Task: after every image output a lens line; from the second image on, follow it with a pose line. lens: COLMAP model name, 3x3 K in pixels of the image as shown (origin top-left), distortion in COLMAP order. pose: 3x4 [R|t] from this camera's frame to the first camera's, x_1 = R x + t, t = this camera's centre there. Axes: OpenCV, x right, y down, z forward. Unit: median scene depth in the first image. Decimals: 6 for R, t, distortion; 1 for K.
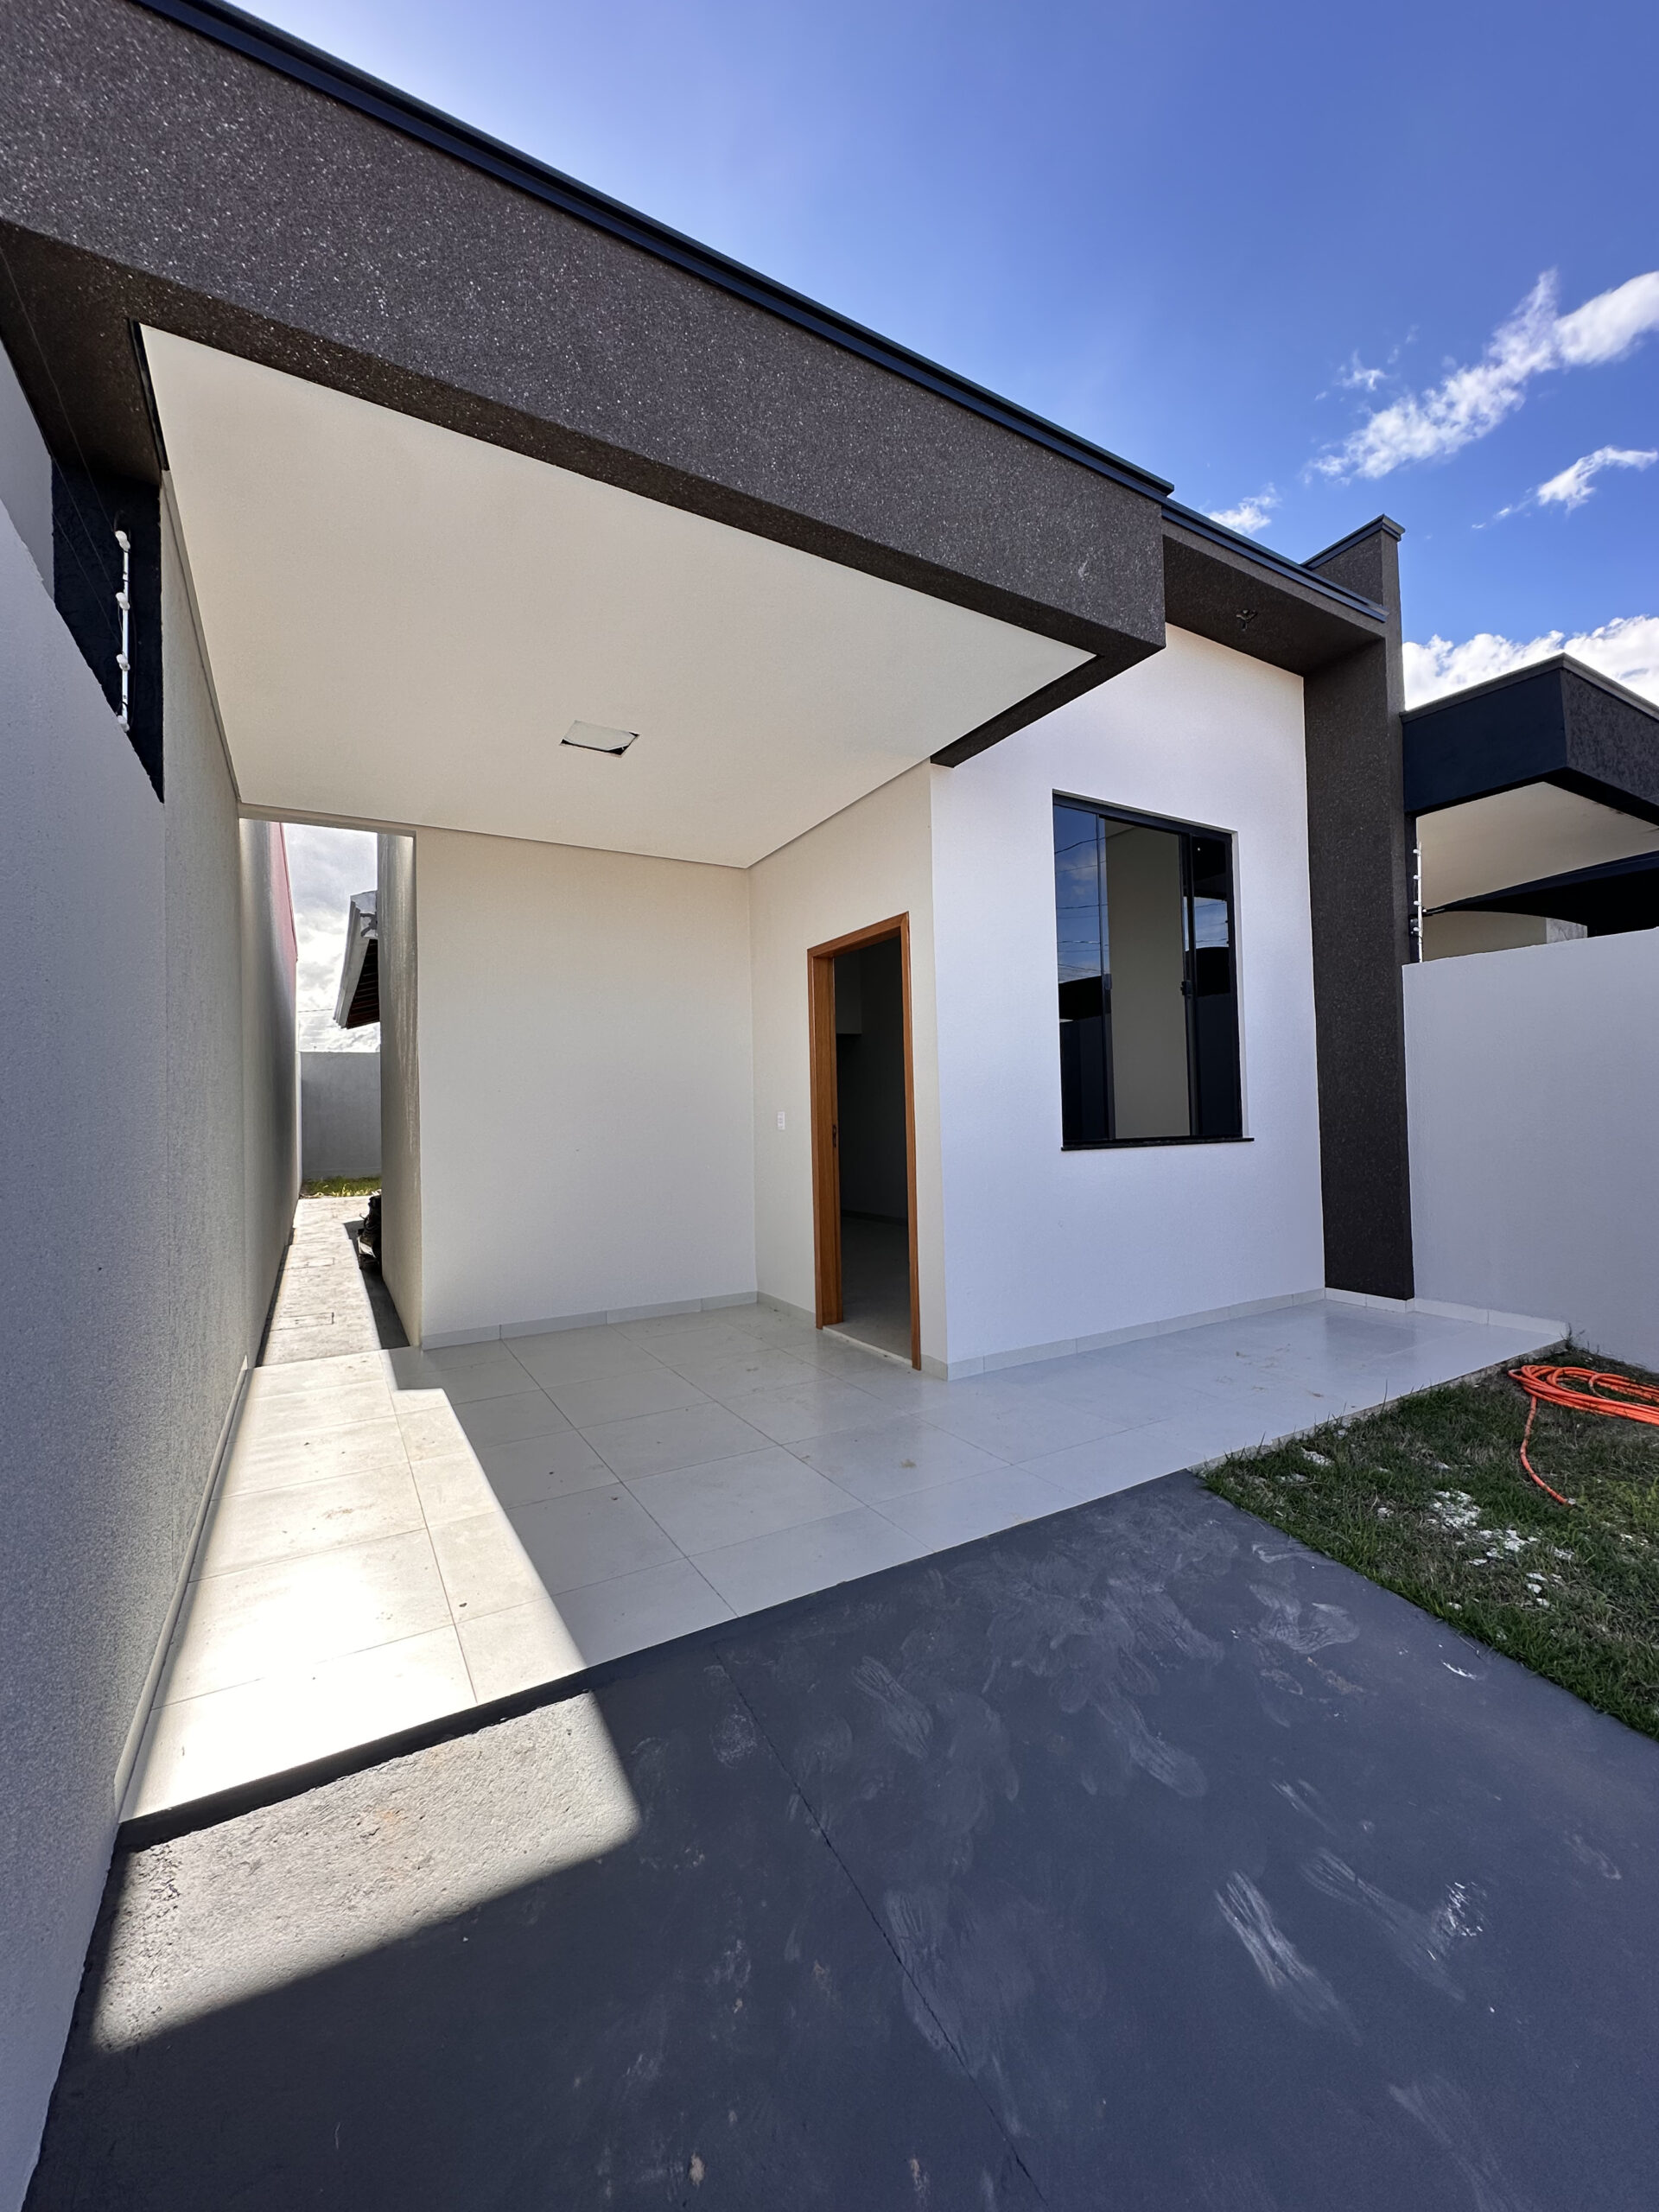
lens RADIAL K [[890.9, 0, 827.9], [0, 890.9, 1099.8], [0, 0, 1]] dist [-0.000675, -0.000144]
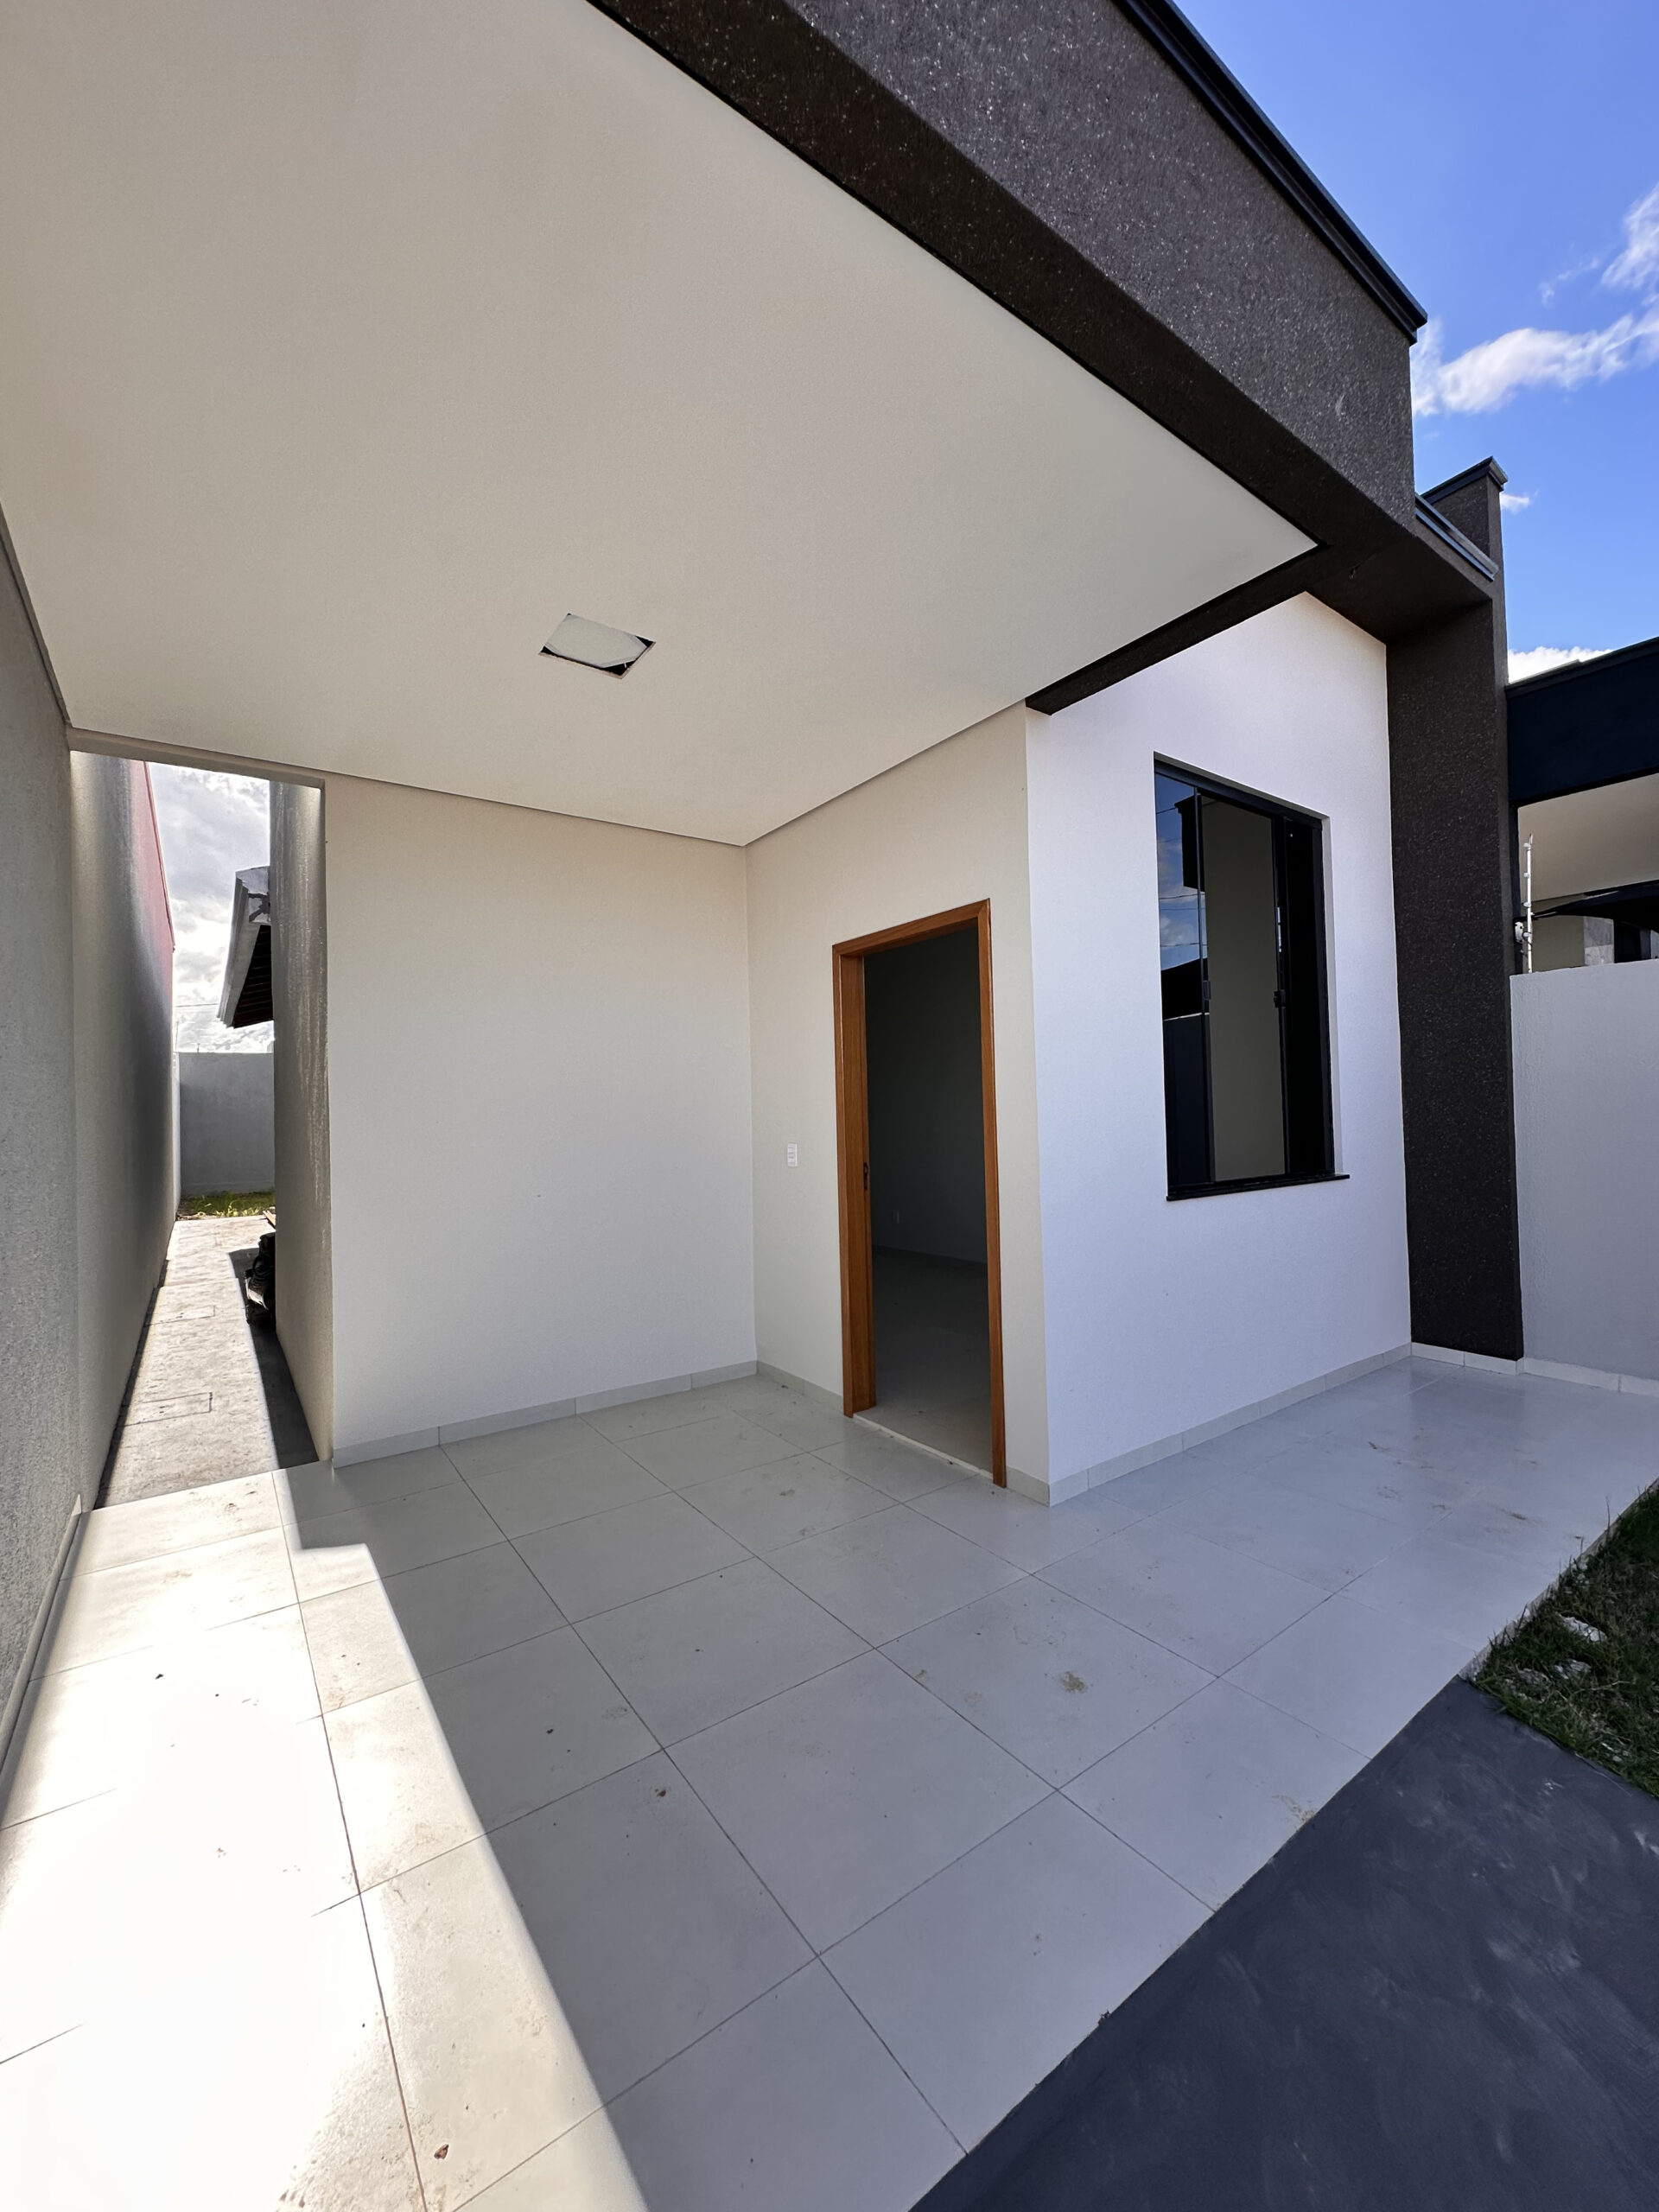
lens RADIAL K [[897.8, 0, 835.3], [0, 897.8, 1100.7], [0, 0, 1]] dist [-0.000035, 0.000124]
pose [[0.995575, 0.000692, 0.093970, -0.094873], [-0.000718, 1.000000, 0.000248, -0.028151], [-0.093970, -0.000314, 0.995575, 0.185529]]
